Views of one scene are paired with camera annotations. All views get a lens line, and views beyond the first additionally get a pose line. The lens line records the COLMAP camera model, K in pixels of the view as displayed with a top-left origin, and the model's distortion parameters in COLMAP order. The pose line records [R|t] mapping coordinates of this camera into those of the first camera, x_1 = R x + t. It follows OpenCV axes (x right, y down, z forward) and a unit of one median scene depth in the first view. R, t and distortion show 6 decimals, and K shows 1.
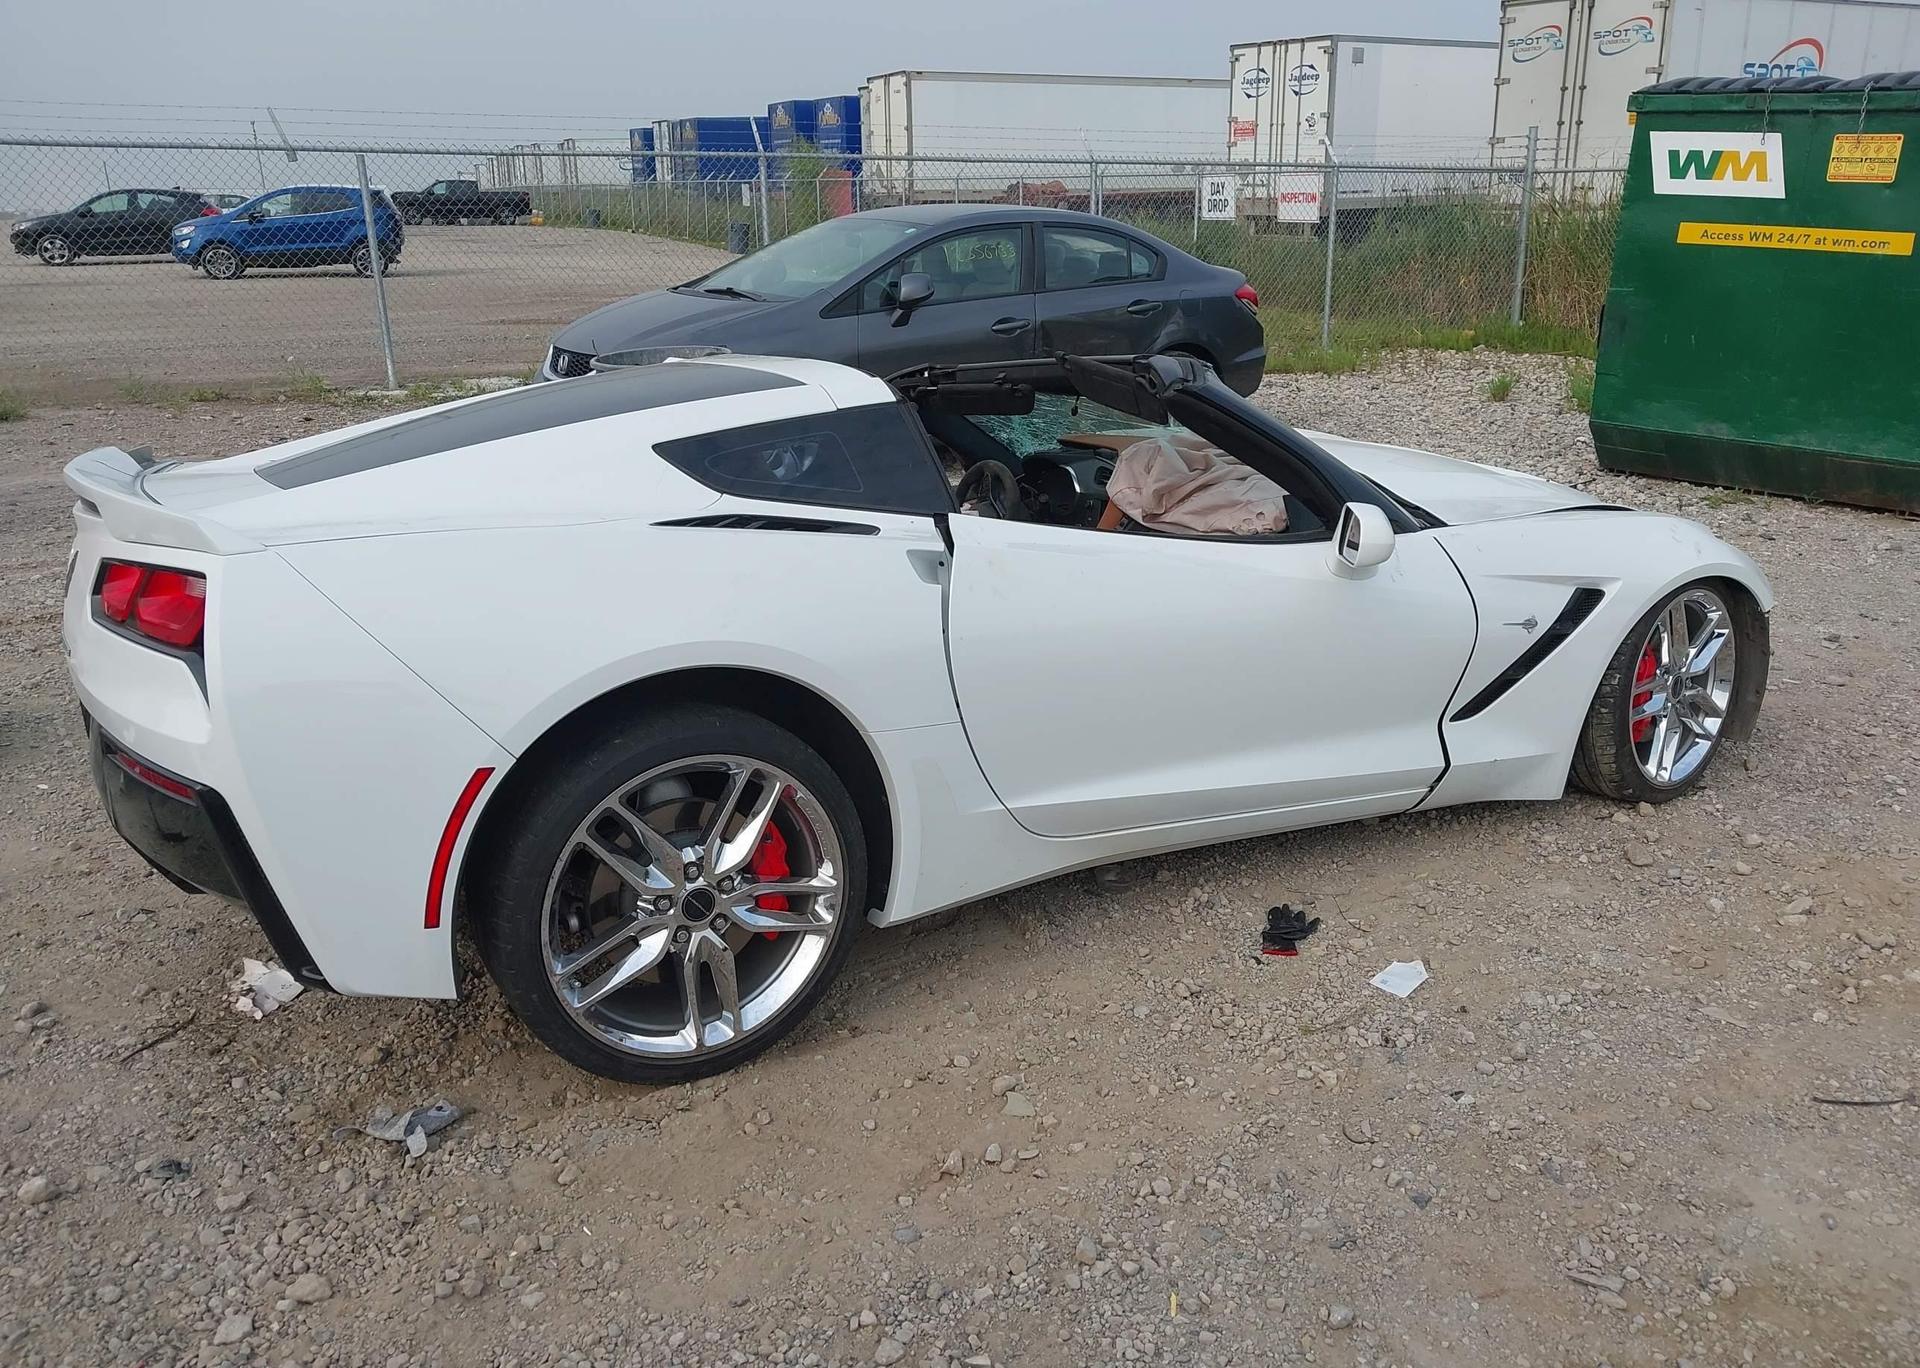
lens RADIAL K [[1519.2, 0, 971.4], [0, 1519.2, 684.1], [0, 0, 1]] dist [0.015420, -0.015405]
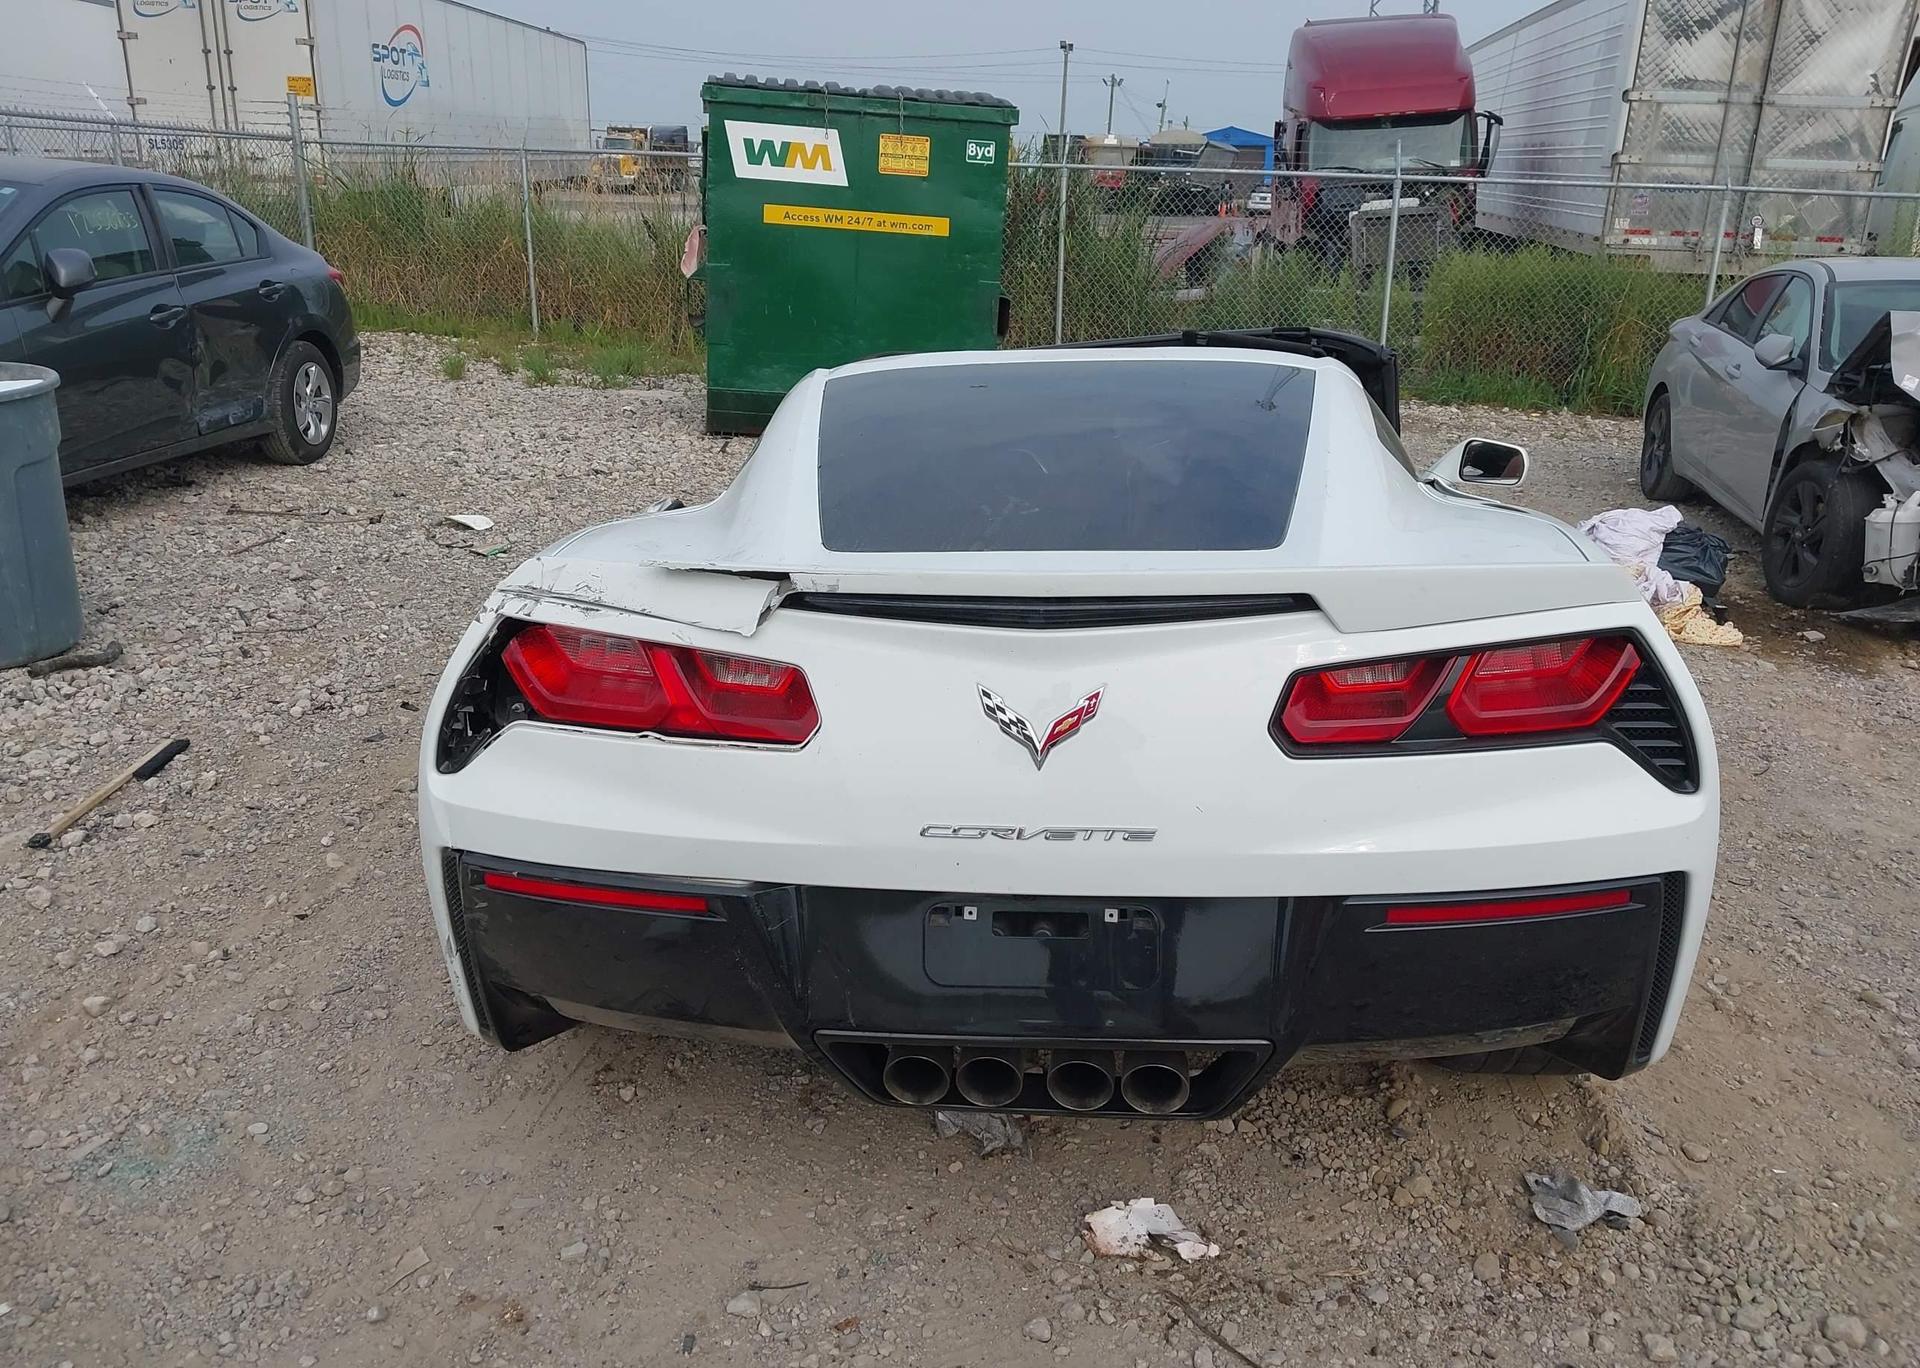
lens RADIAL K [[1519.2, 0, 974.4], [0, 1519.2, 685.0], [0, 0, 1]] dist [0.015420, -0.015405]
pose [[0.589866, -0.224448, 0.775681, -0.413595], [0.211402, 0.970015, 0.119920, -0.065791], [-0.779338, 0.093244, 0.619627, 0.233931]]
